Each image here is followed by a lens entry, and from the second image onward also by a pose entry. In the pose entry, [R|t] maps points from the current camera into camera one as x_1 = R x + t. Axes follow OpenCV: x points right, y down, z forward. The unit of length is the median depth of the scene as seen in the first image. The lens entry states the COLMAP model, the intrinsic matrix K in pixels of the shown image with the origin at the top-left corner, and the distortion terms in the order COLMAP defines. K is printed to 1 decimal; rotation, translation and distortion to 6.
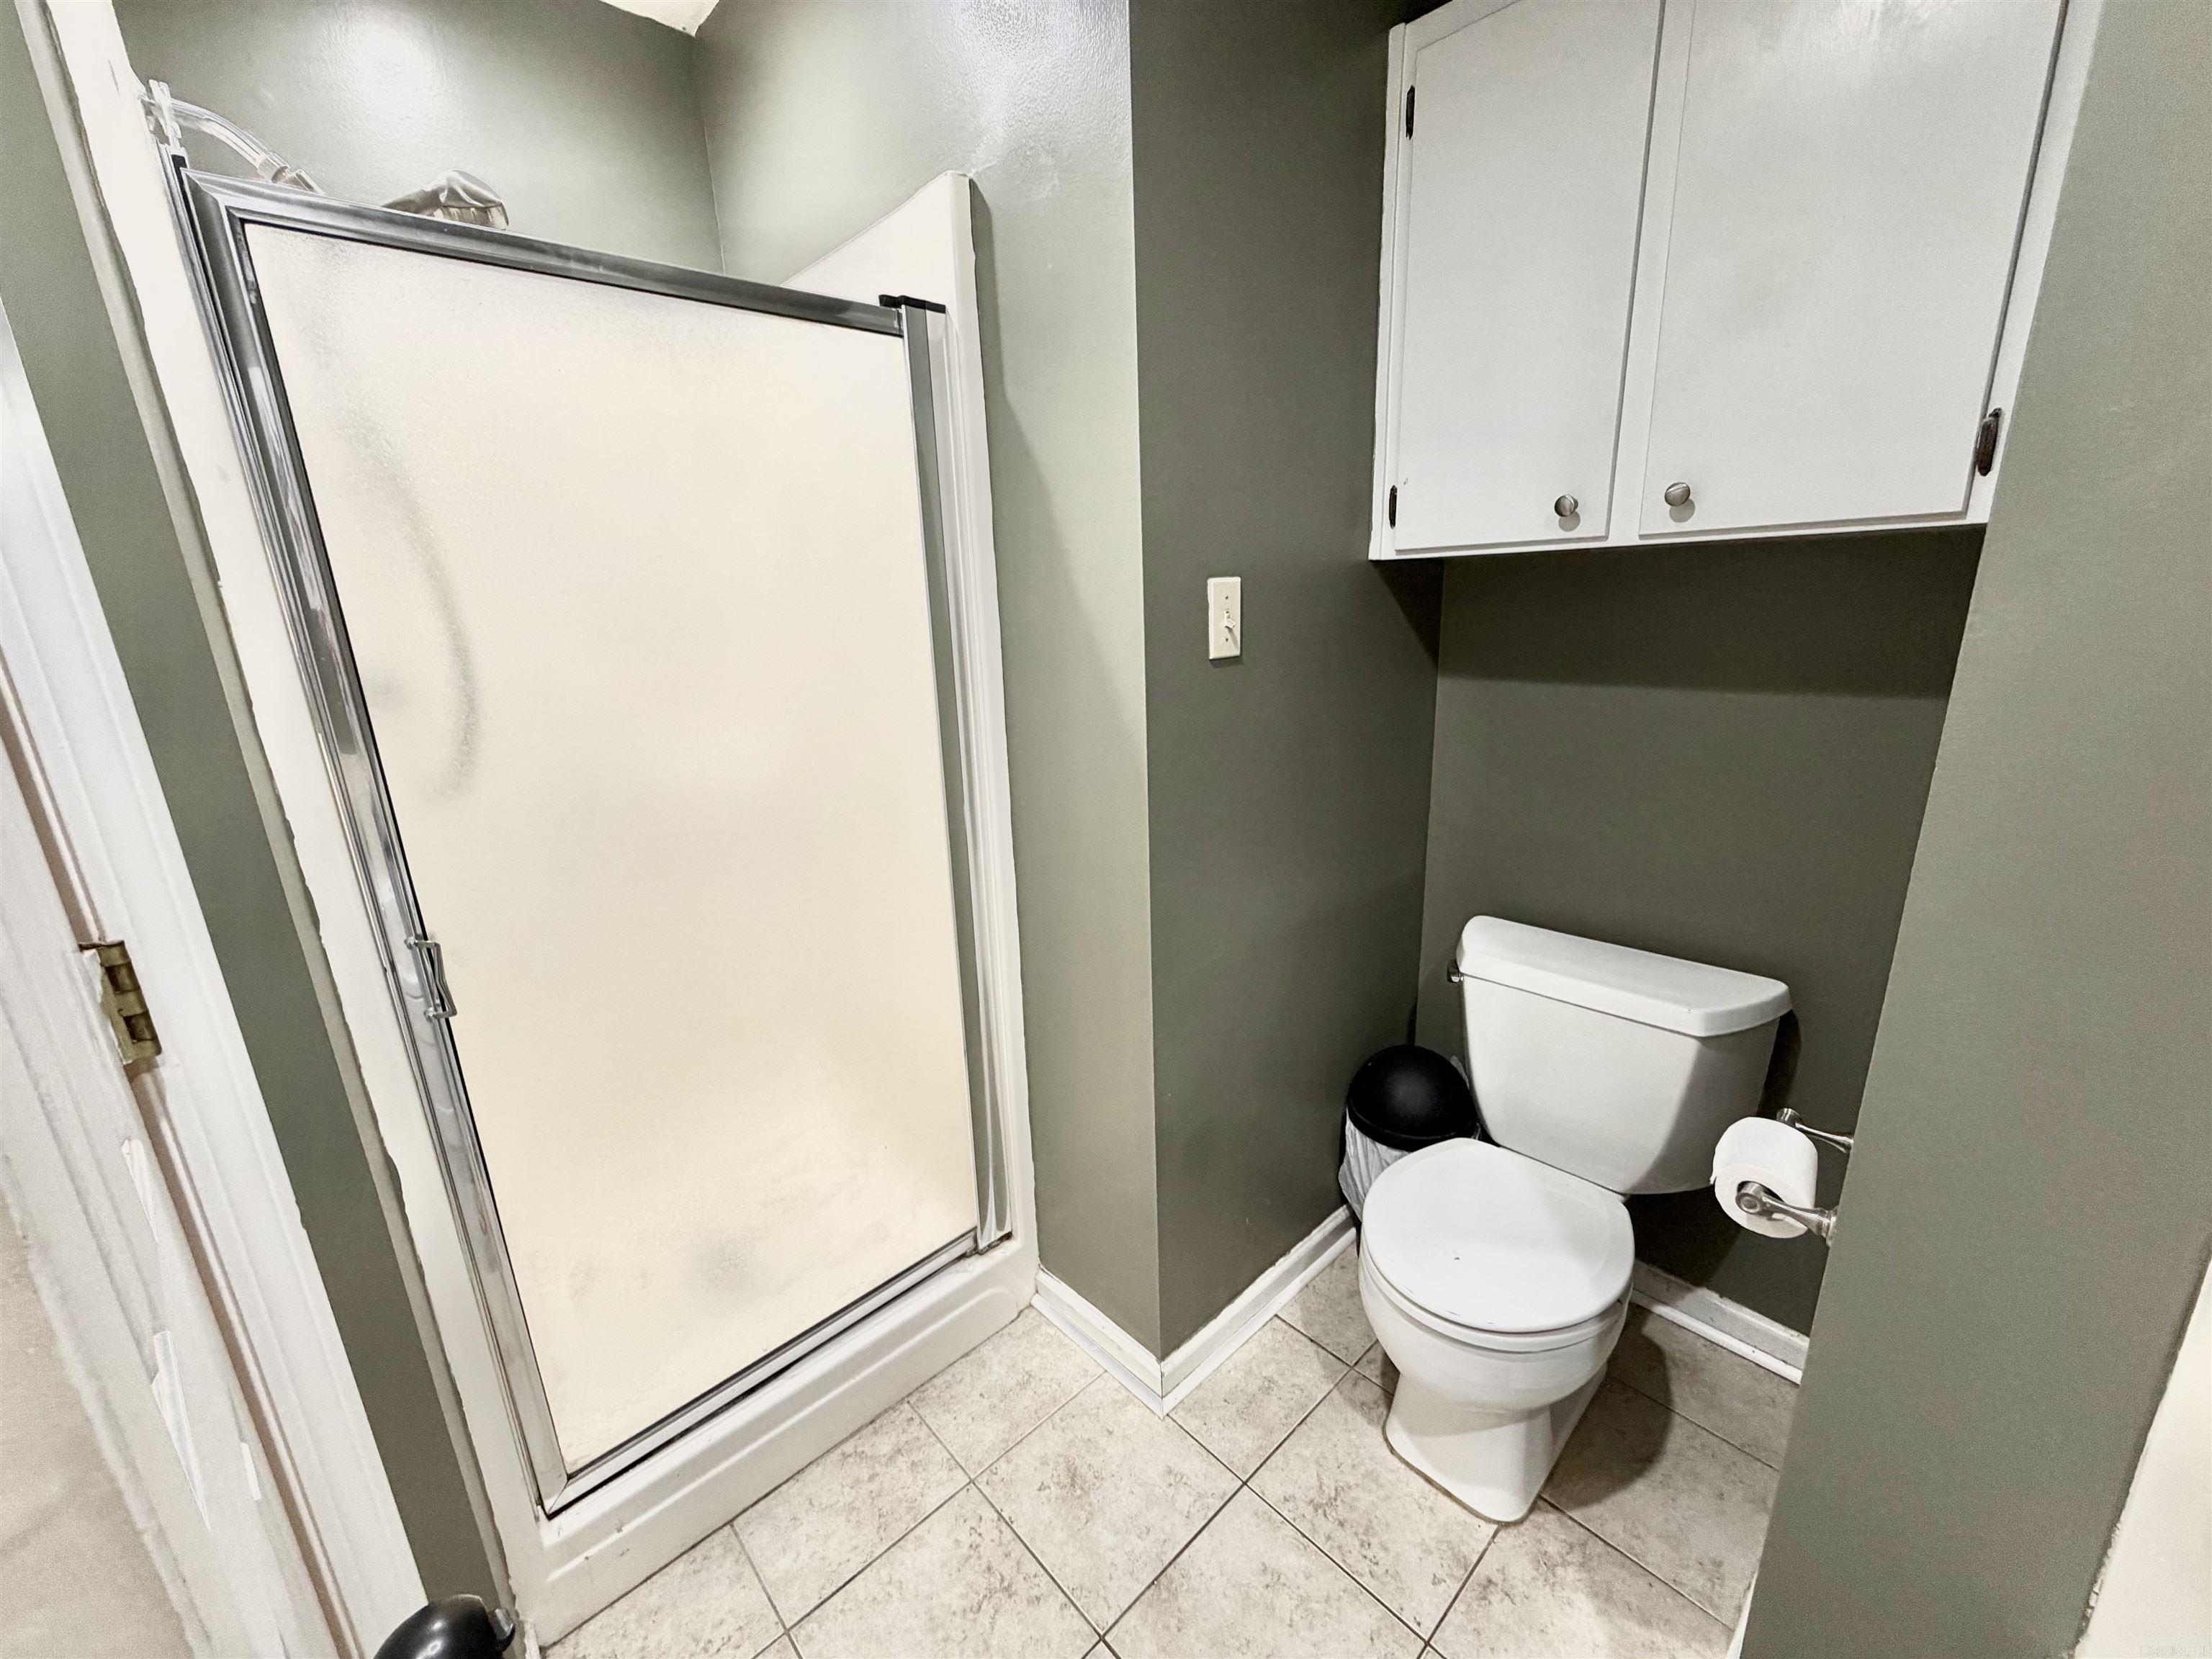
lens RADIAL K [[881.8, 0, 1099.4], [0, 881.8, 827.7], [0, 0, 1]] dist [0.001792, 0.000258]
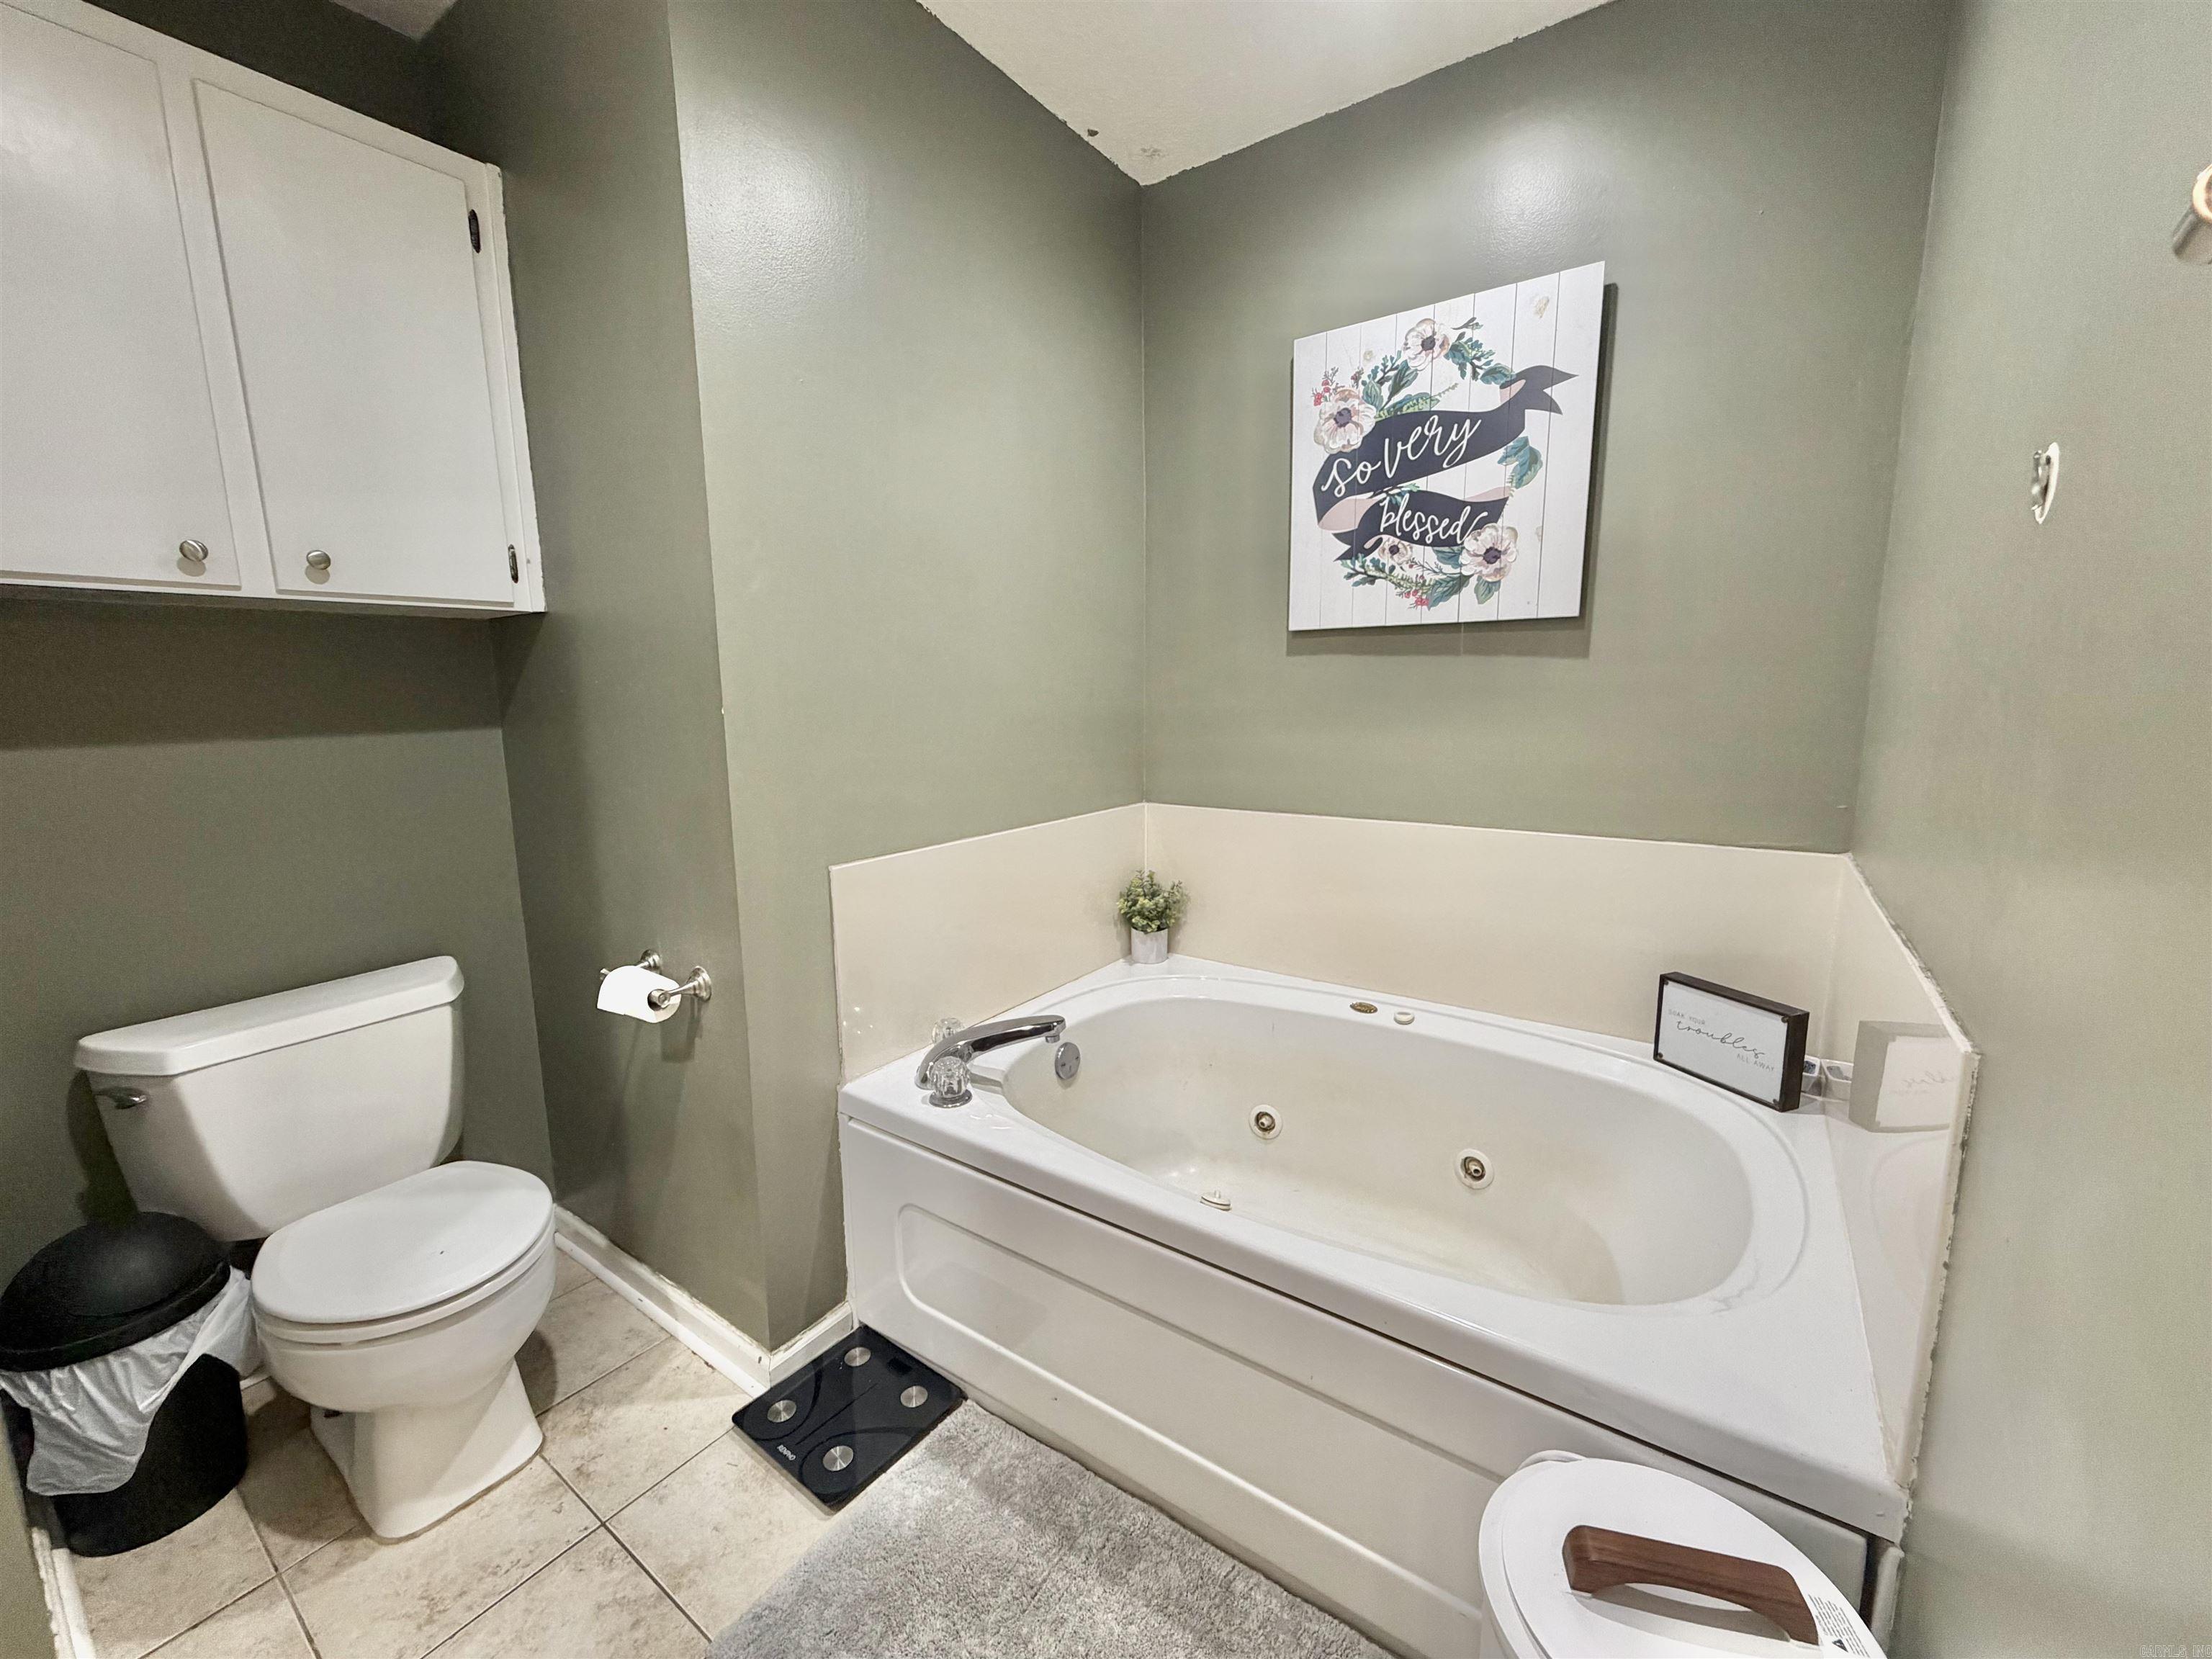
lens RADIAL K [[881.8, 0, 1102.9], [0, 881.8, 825.6], [0, 0, 1]] dist [0.001792, 0.000258]
pose [[-0.199756, -0.109364, 0.973723, -0.702244], [0.274441, 0.947732, 0.162745, 0.055342], [-0.940627, 0.299739, -0.159301, 0.278124]]
